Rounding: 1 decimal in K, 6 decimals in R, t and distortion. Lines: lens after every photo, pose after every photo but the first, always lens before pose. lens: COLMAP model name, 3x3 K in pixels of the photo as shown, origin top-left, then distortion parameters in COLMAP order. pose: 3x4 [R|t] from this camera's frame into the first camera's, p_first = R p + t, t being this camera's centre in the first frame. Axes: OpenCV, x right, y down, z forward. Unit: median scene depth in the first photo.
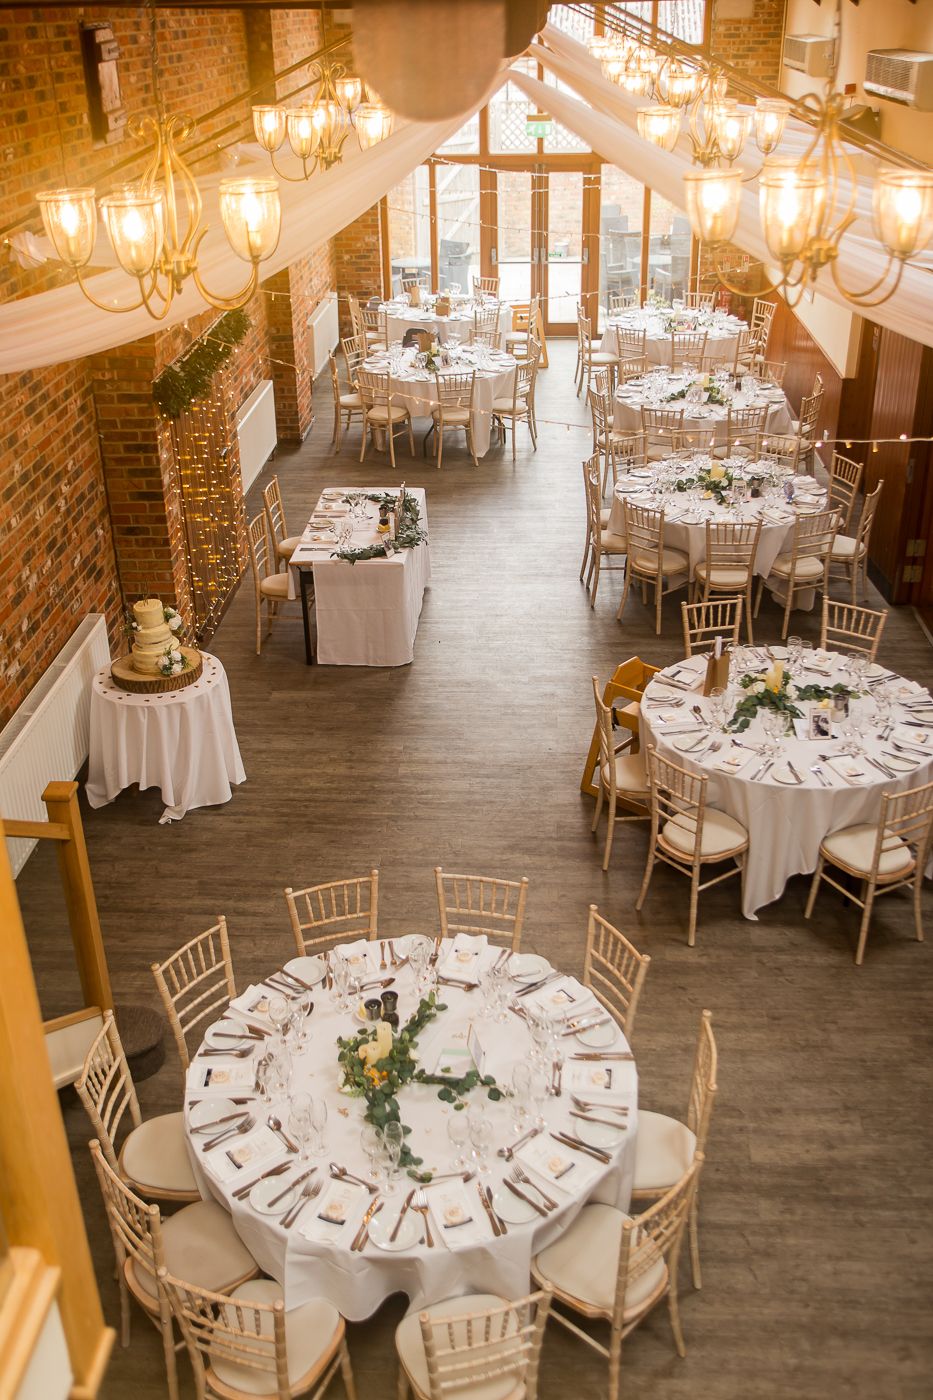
lens RADIAL K [[1440.1, 0, 467.5], [0, 1440.1, 736.7], [0, 0, 1]] dist [-0.061754, 0.105581]
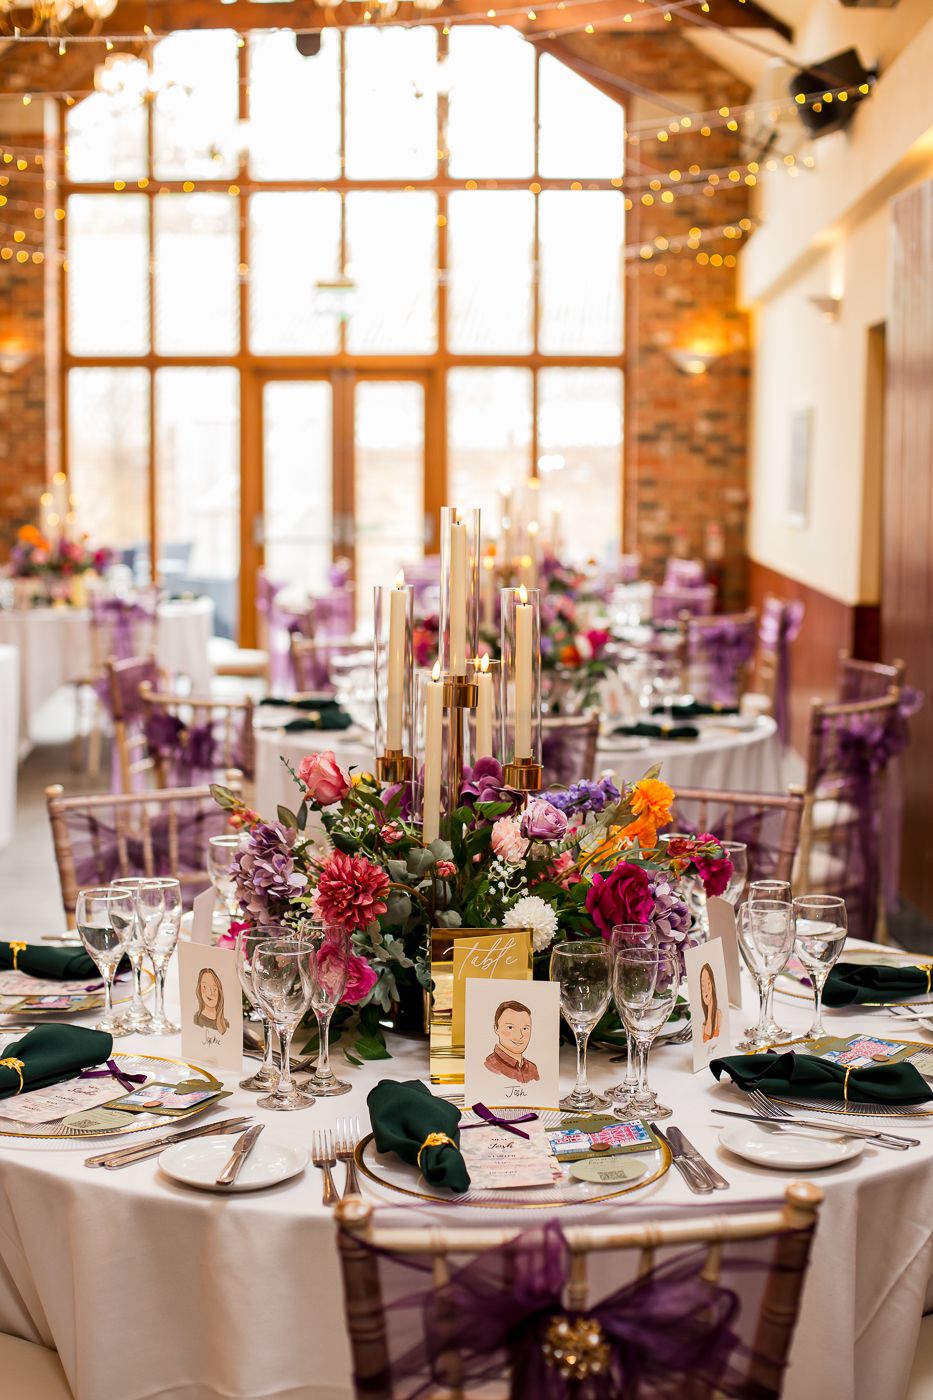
lens RADIAL K [[2089.4, 0, 466.5], [0, 2089.4, 700.0], [0, 0, 1]] dist [-0.126040, 0.082709]
pose [[0.999741, 0.015608, 0.016586, 0.087849], [-0.008162, 0.925406, -0.378889, 0.028135], [-0.021262, 0.378656, 0.925293, 0.292514]]
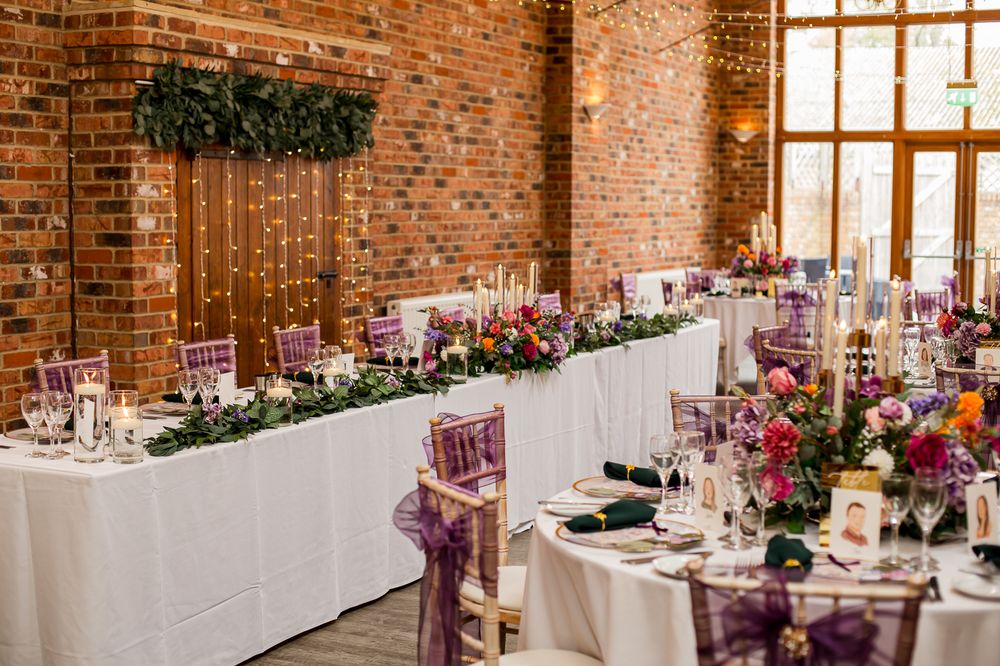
lens RADIAL K [[1492.4, 0, 500.0], [0, 1492.4, 333.0], [0, 0, 1]] dist [-0.126040, 0.082709]
pose [[0.920805, 0.052032, -0.386537, 0.136860], [-0.201531, 0.911980, -0.357322, 0.057780], [0.333922, 0.406923, 0.850241, 0.232777]]
